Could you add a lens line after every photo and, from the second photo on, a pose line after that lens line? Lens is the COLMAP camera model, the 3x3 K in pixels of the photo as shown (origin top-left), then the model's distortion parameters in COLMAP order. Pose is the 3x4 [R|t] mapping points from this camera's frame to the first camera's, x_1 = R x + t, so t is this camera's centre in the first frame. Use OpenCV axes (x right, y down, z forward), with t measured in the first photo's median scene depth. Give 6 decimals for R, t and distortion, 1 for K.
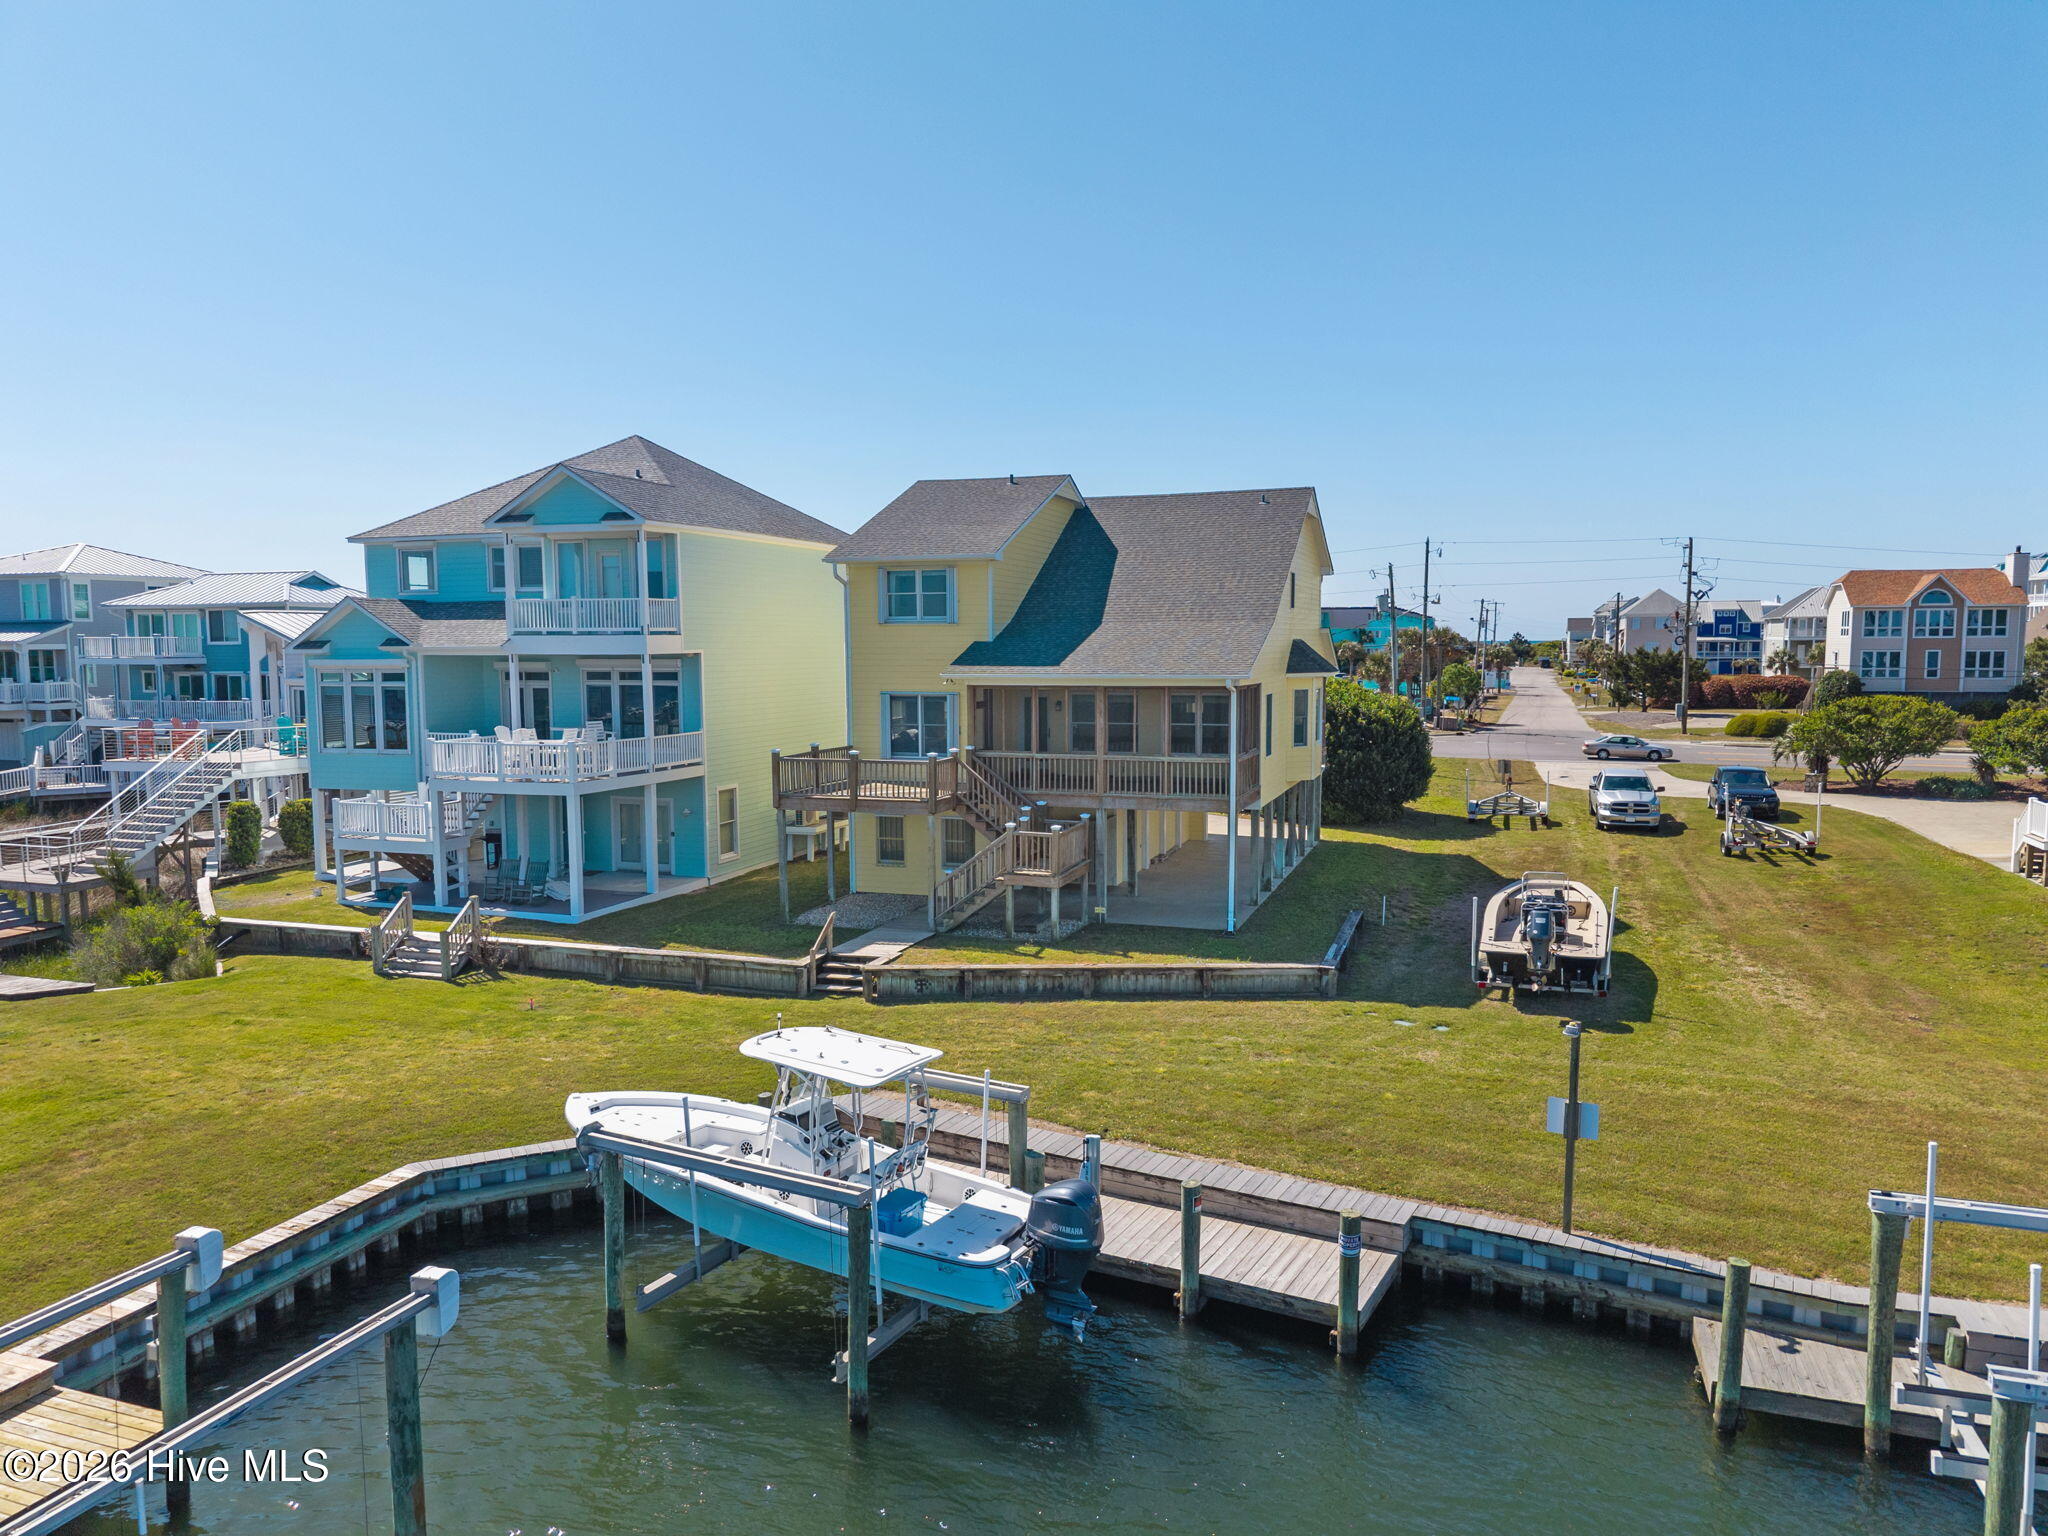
lens RADIAL K [[1407.7, 0, 1024.0], [0, 1407.7, 768.0], [0, 0, 1]] dist [0.005626, 0.003957]
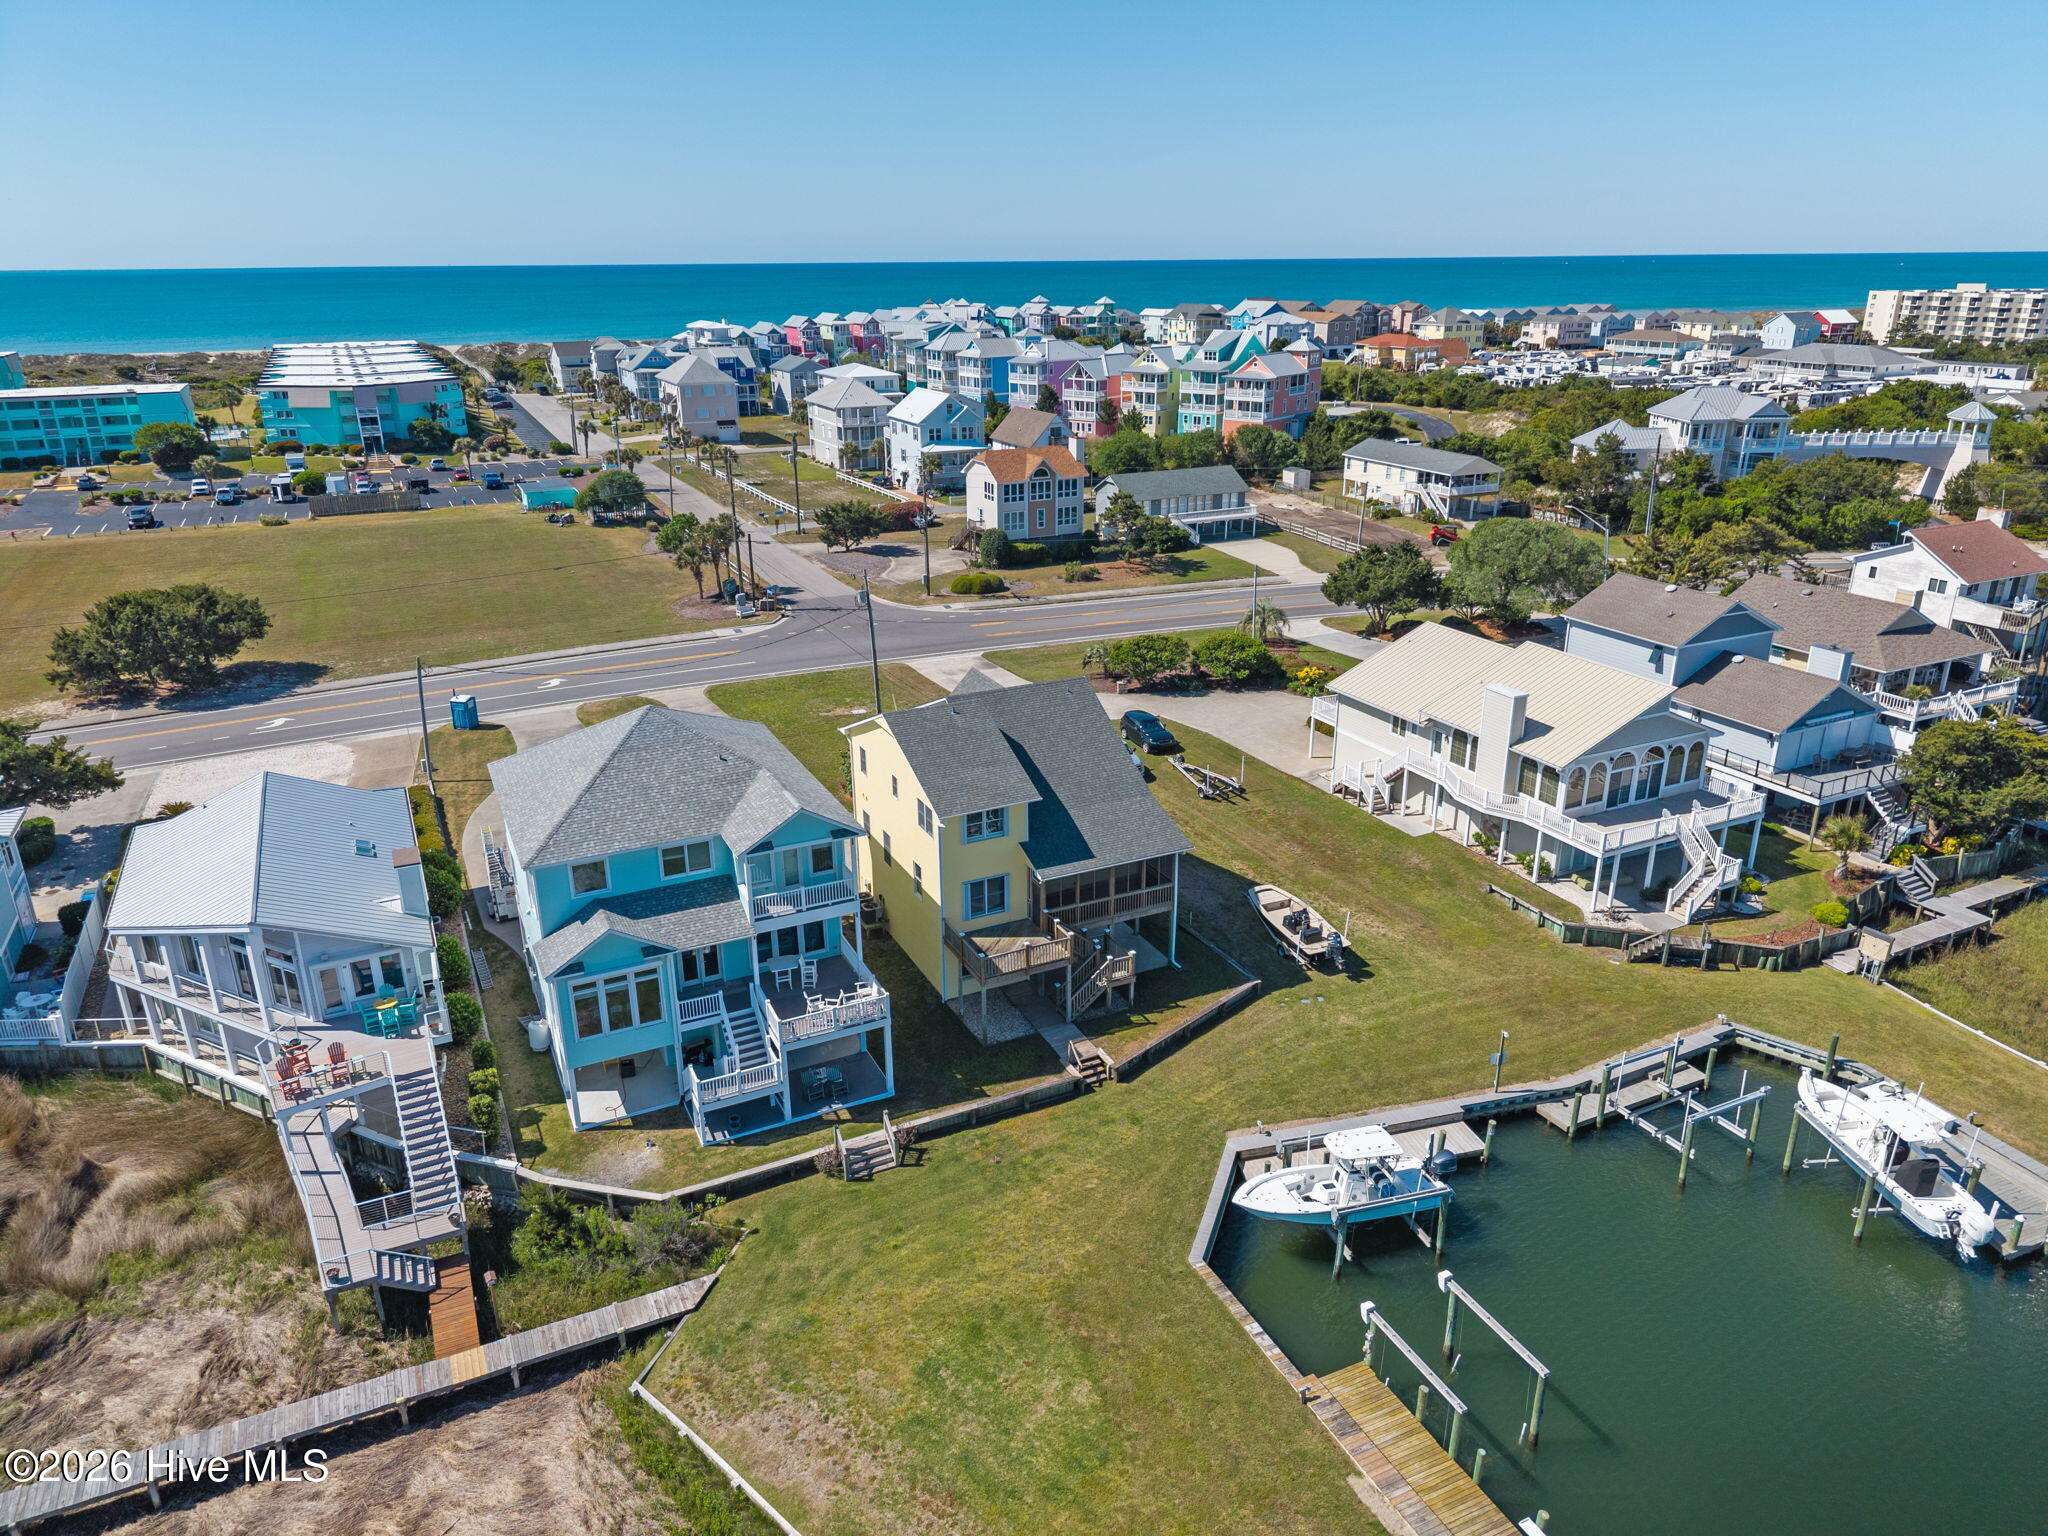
lens RADIAL K [[1377.7, 0, 1035.6], [0, 1377.7, 766.0], [0, 0, 1]] dist [0.046161, -0.055553]
pose [[0.706734, -0.246473, 0.663158, -1.047395], [0.071376, 0.957410, 0.279770, -0.613739], [-0.703870, -0.150389, 0.694227, -0.131657]]
